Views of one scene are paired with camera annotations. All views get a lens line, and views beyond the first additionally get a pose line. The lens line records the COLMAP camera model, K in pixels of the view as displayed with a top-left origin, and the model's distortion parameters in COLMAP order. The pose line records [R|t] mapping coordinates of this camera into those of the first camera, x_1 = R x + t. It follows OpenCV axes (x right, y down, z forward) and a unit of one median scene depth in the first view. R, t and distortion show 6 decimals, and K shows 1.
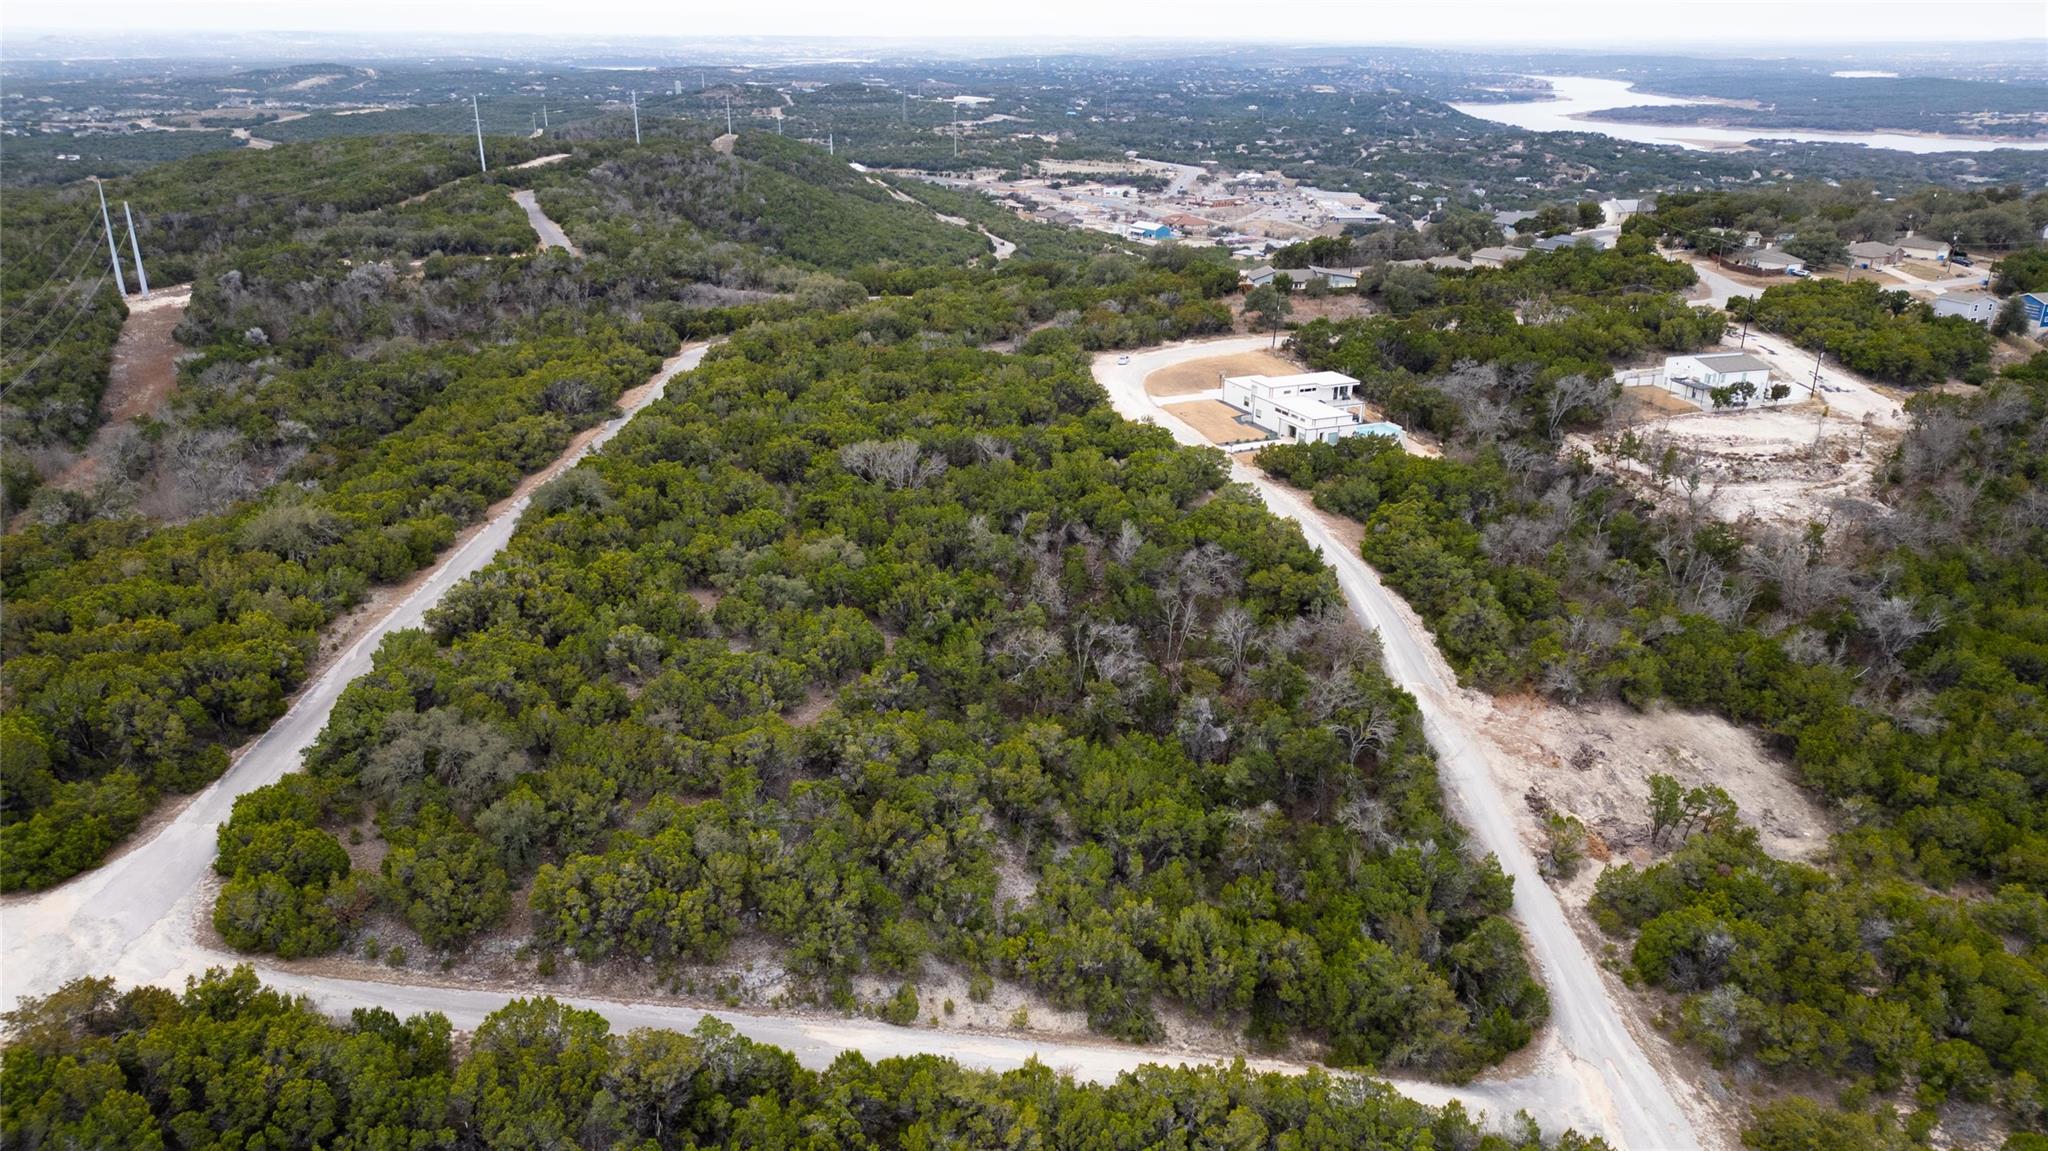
lens RADIAL K [[1428.6, 0, 1025.3], [0, 1428.6, 578.7], [0, 0, 1]] dist [0.072472, -0.067643]
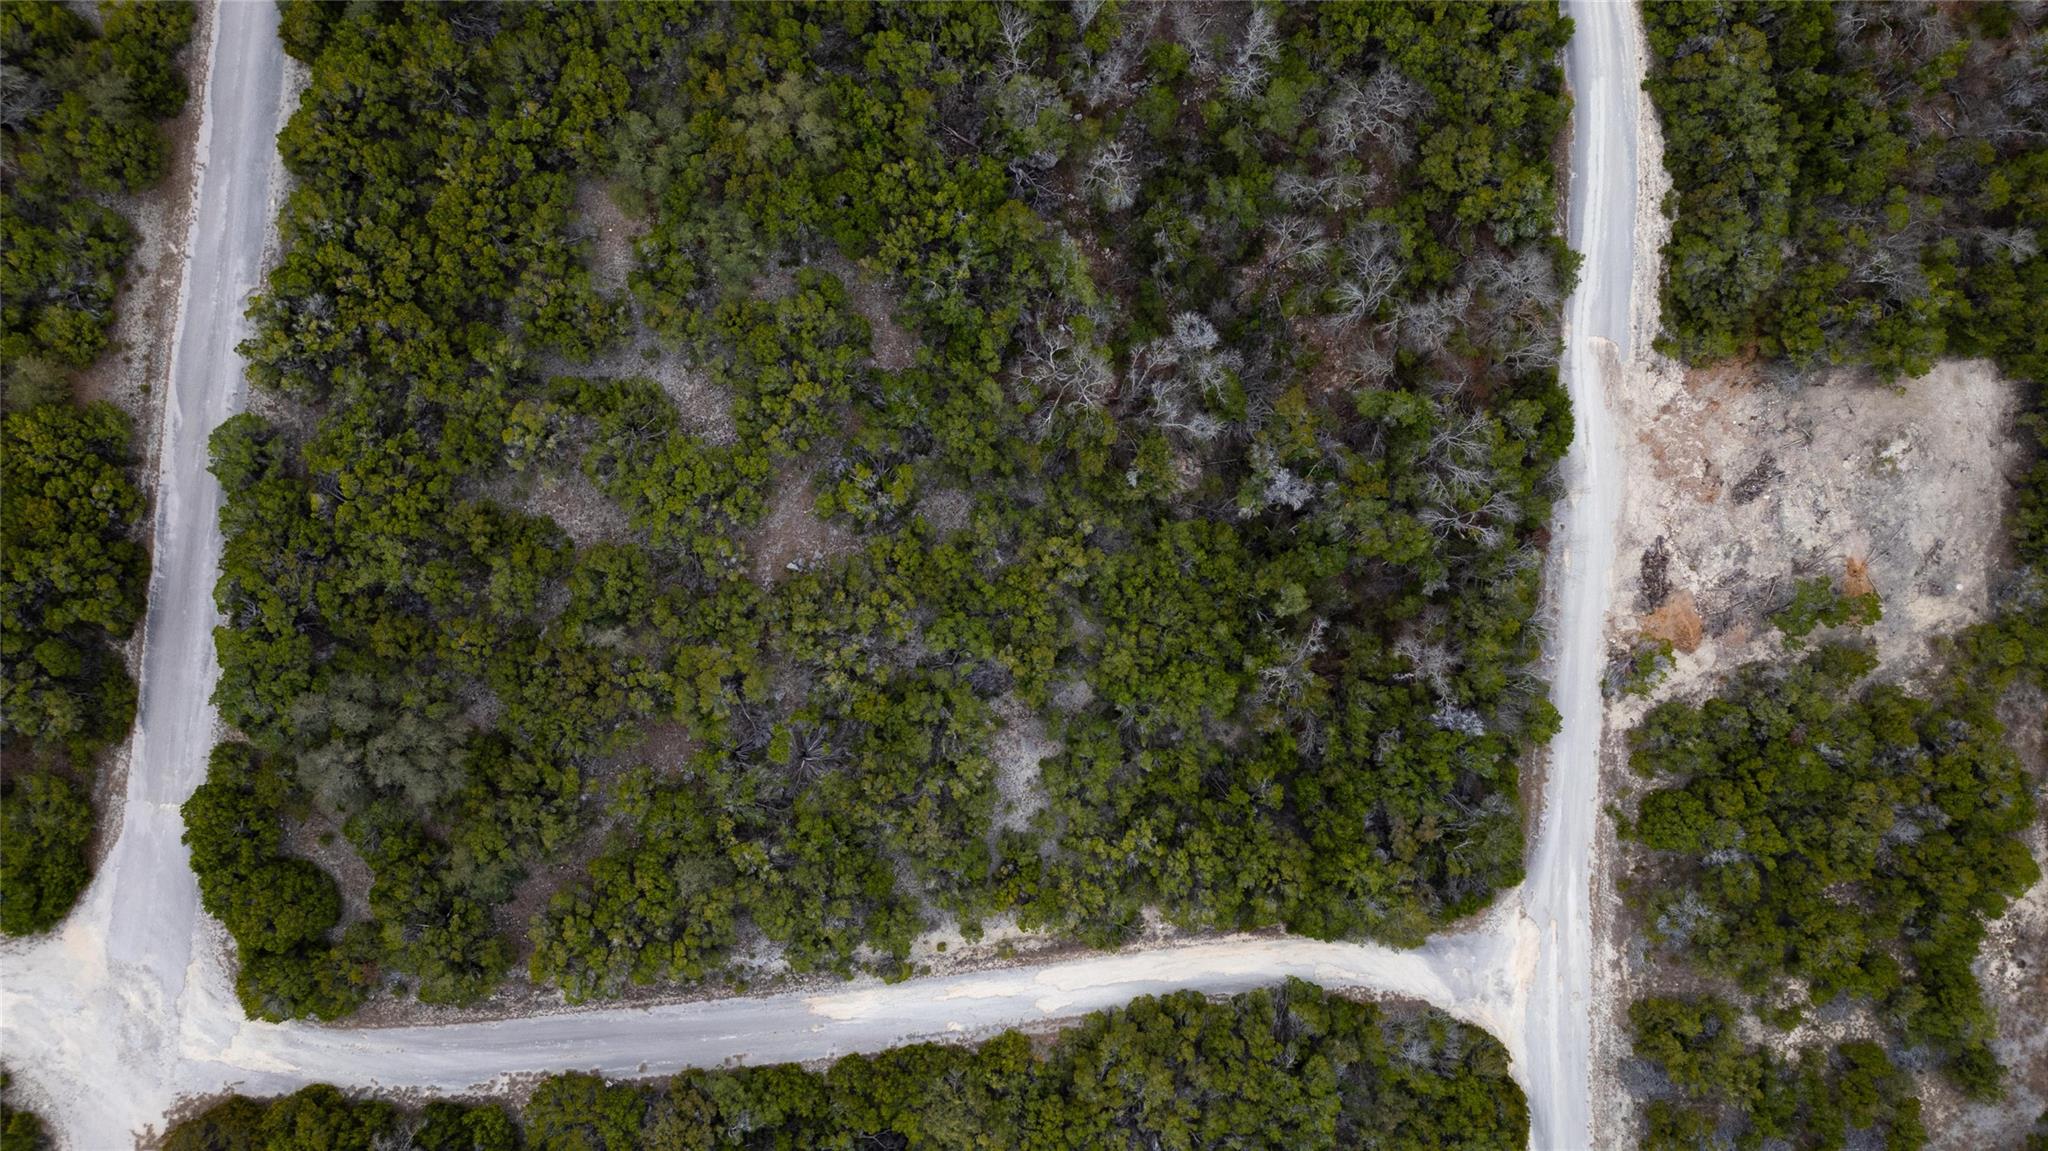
lens RADIAL K [[1428.6, 0, 1031.6], [0, 1428.6, 573.6], [0, 0, 1]] dist [0.072472, -0.067643]
pose [[0.996334, 0.084893, -0.010543, 0.001652], [-0.023306, 0.387964, 0.921380, -0.622562], [0.082309, -0.917757, 0.388520, 0.648198]]
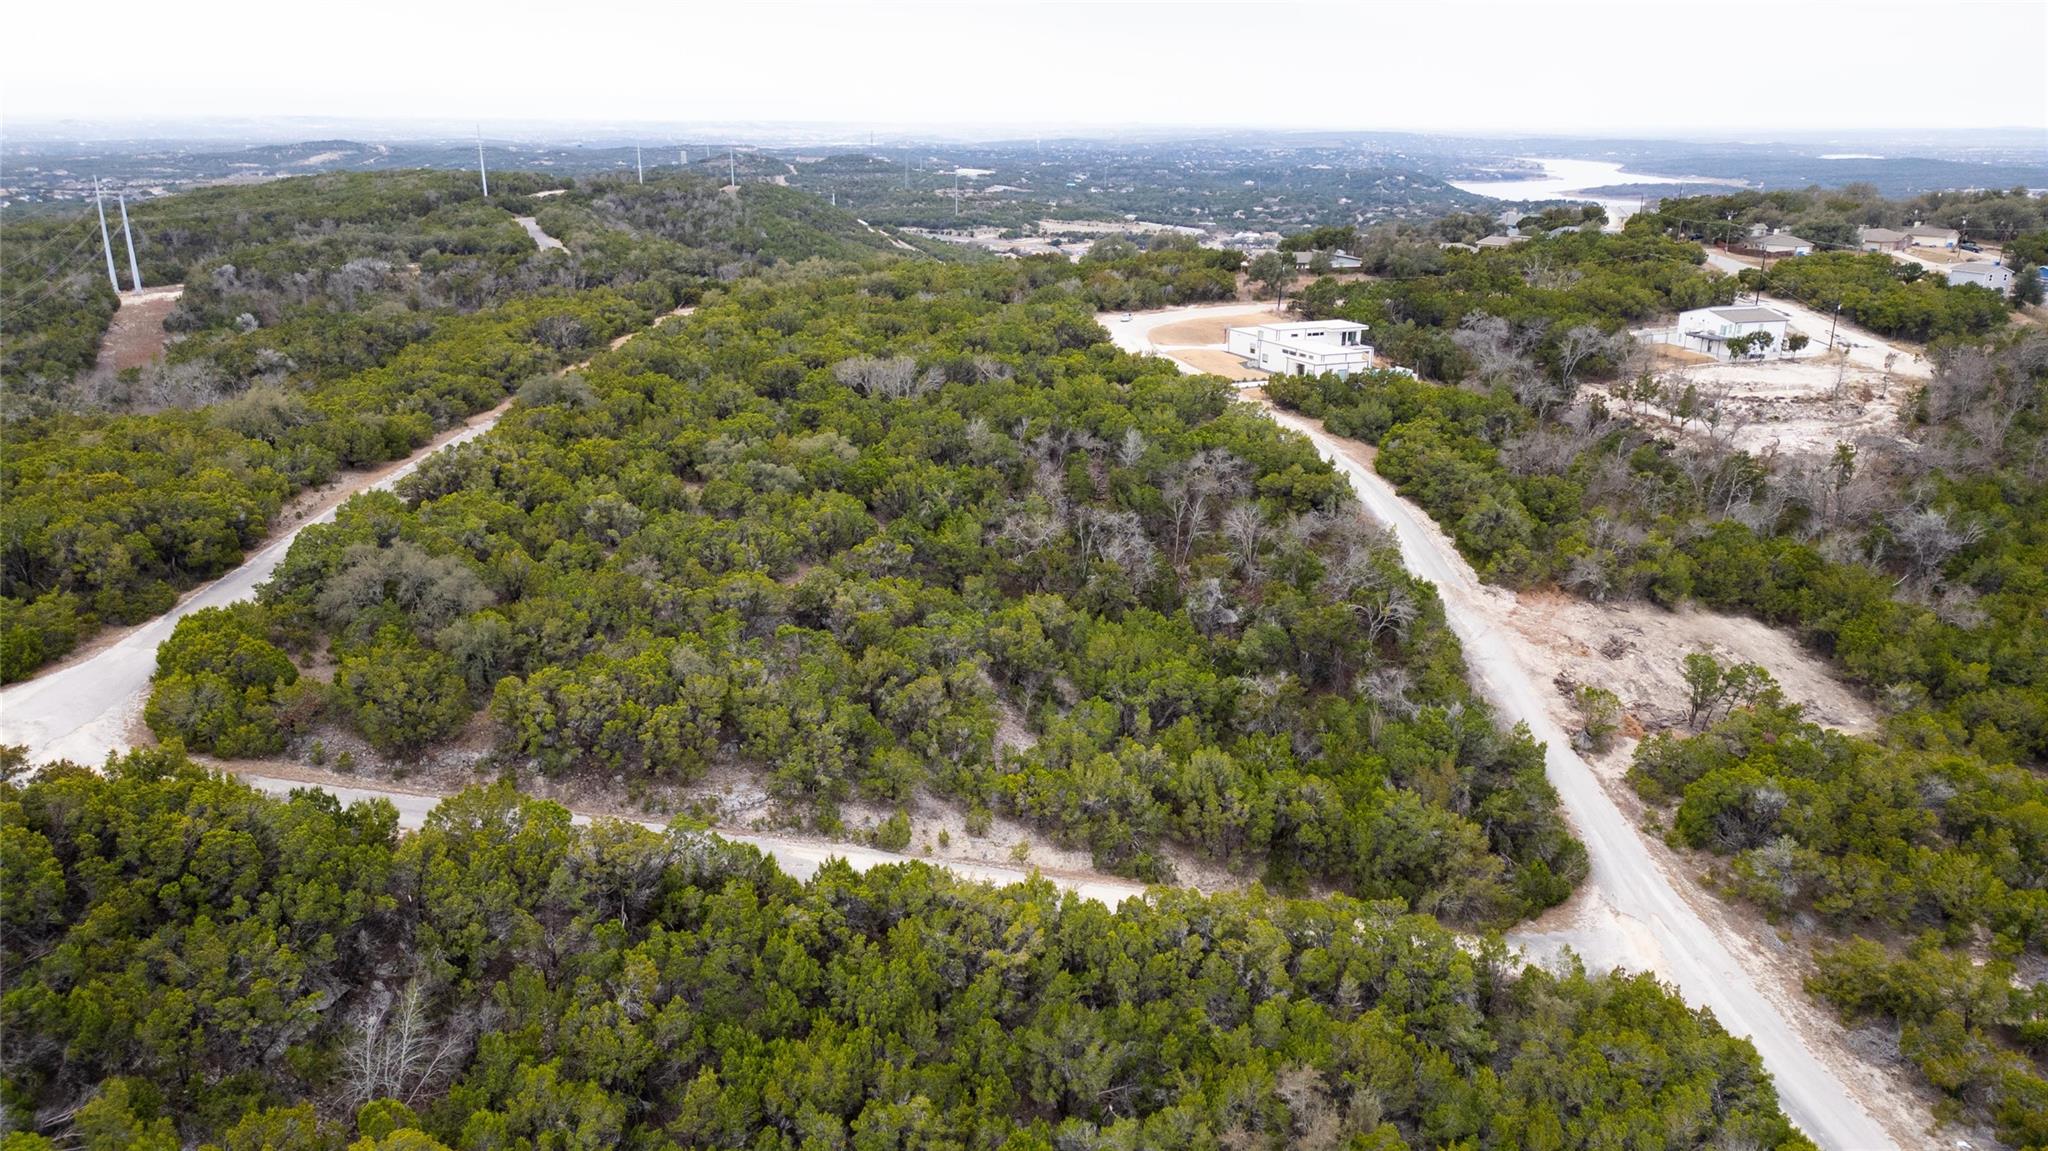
lens RADIAL K [[1428.6, 0, 1025.3], [0, 1428.6, 578.8], [0, 0, 1]] dist [0.072472, -0.067643]
pose [[0.999999, 0.001244, 0.000142, -0.000518], [-0.001235, 0.998570, -0.053450, 0.137882], [-0.000208, 0.053449, 0.998571, 0.052519]]
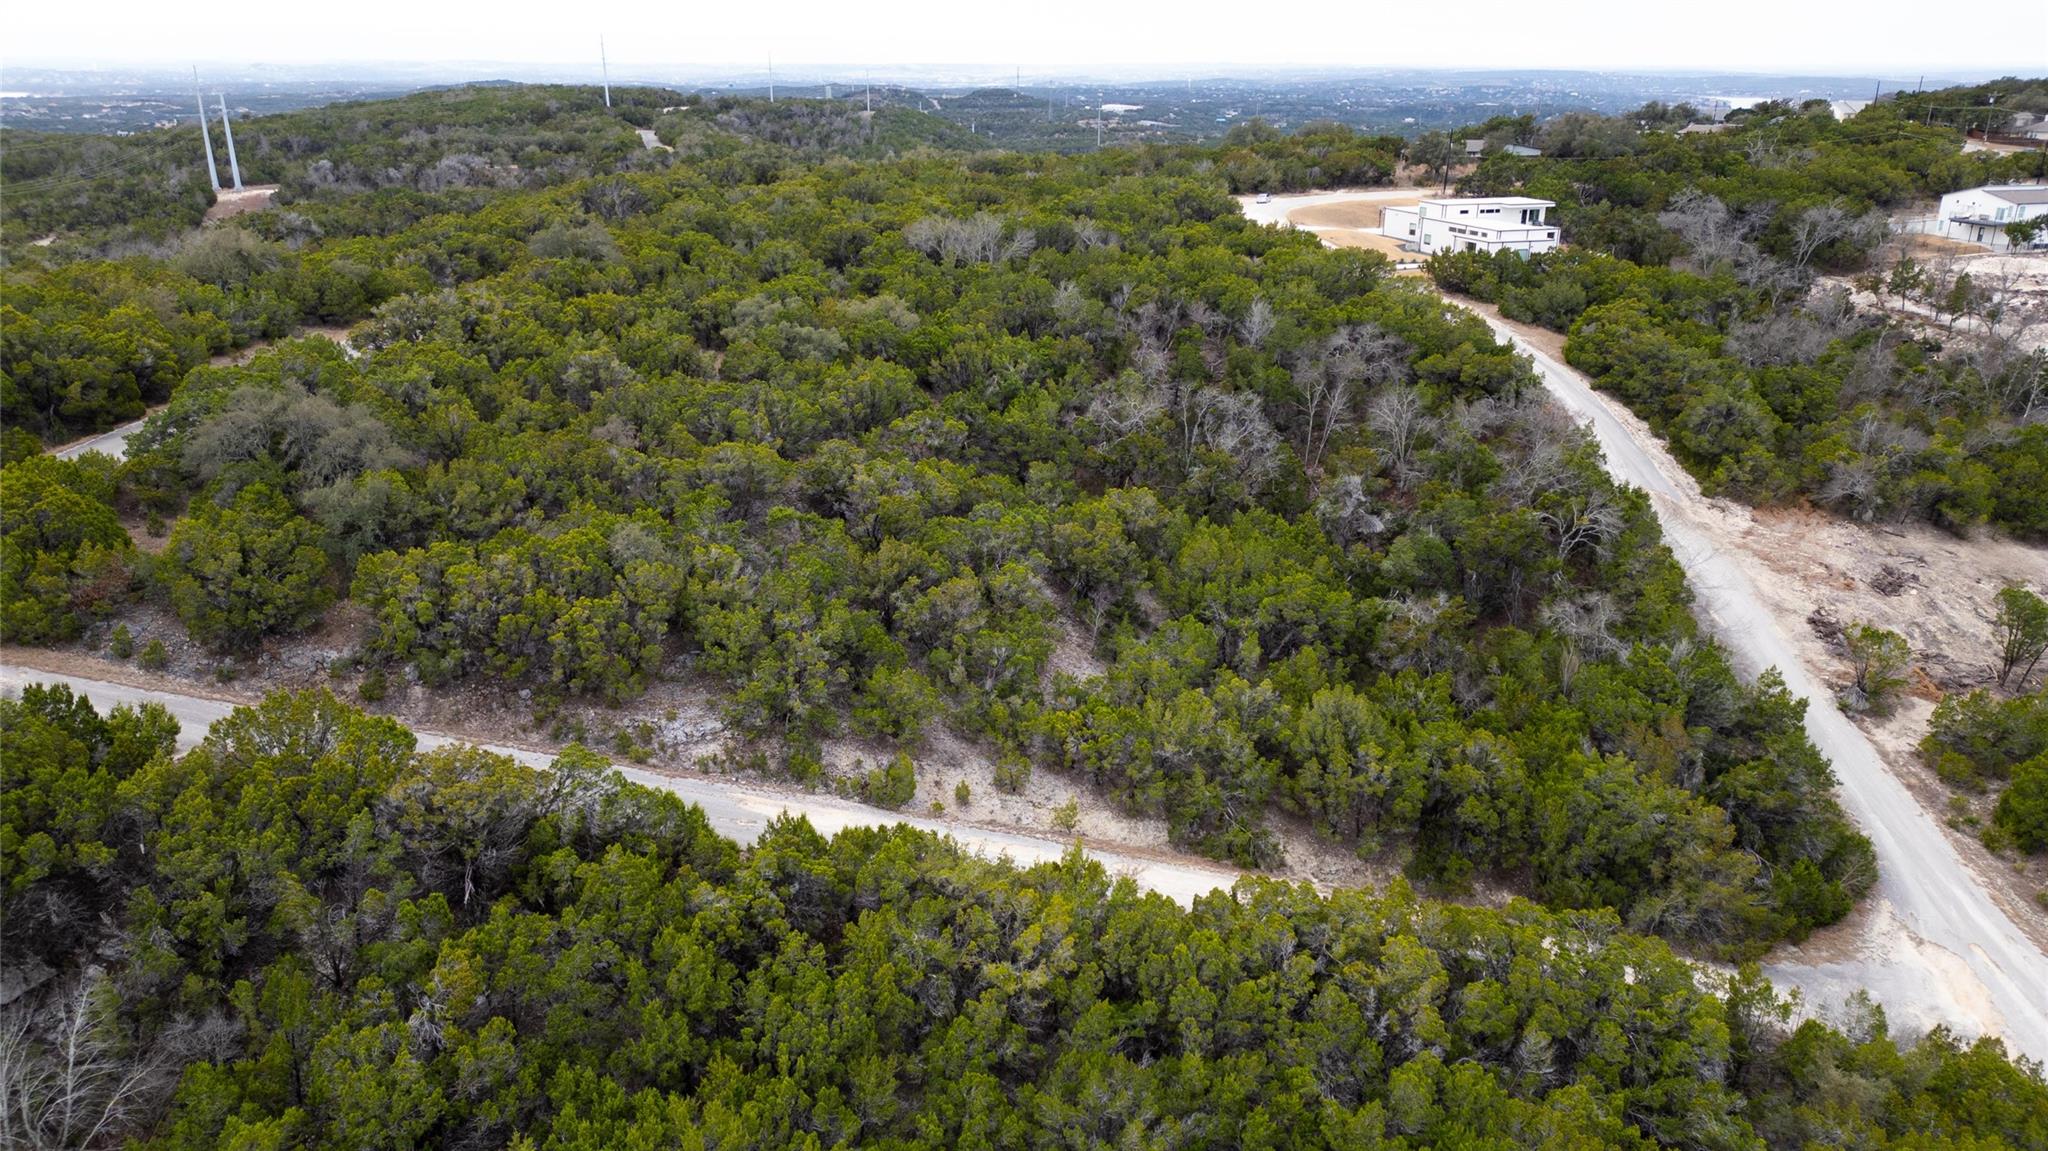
lens RADIAL K [[1428.6, 0, 1025.0], [0, 1428.6, 581.7], [0, 0, 1]] dist [0.072472, -0.067643]
pose [[0.995035, 0.032098, -0.094207, 0.028157], [-0.033574, 0.999336, -0.014122, 0.158383], [0.093692, 0.017215, 0.995452, 0.252989]]
